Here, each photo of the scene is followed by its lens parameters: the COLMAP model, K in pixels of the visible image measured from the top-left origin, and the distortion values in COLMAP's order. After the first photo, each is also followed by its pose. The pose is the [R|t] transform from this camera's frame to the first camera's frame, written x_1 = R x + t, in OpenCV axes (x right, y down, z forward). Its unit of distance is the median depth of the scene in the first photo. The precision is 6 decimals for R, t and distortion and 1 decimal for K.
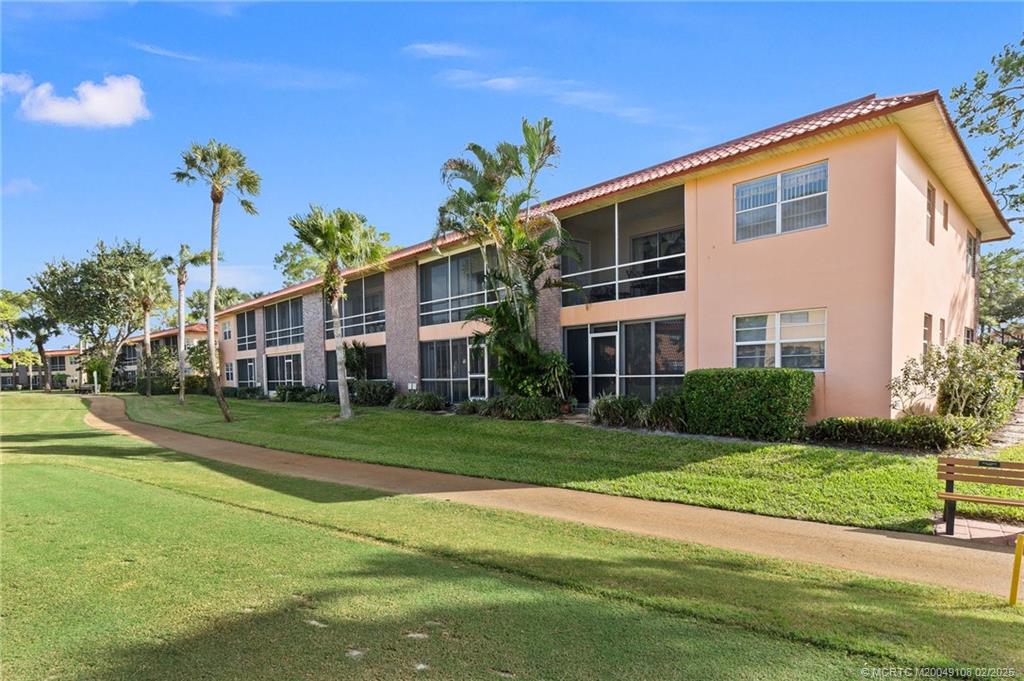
lens RADIAL K [[539.5, 0, 512.1], [0, 539.5, 398.1], [0, 0, 1]] dist [-0.001816, -0.000387]
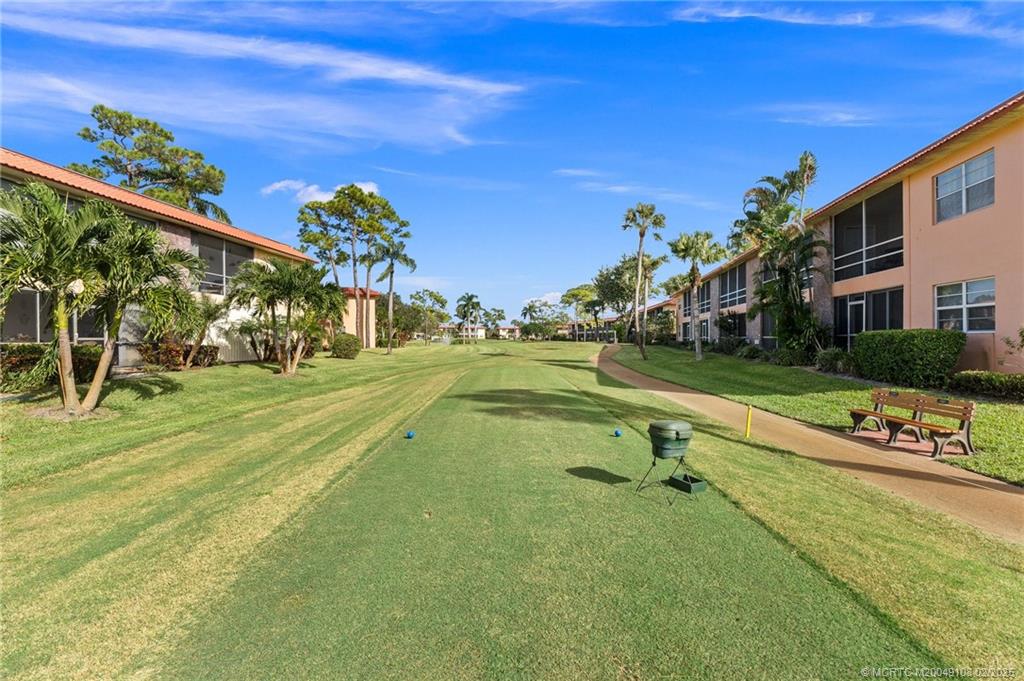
lens RADIAL K [[456.4, 0, 512.0], [0, 456.4, 340.5], [0, 0, 1]] dist [0.000128, 0.000113]
pose [[0.580952, 0.012587, -0.813841, 0.563087], [-0.032913, 0.999426, -0.008037, 0.006553], [0.813272, 0.031455, 0.581032, -0.279183]]
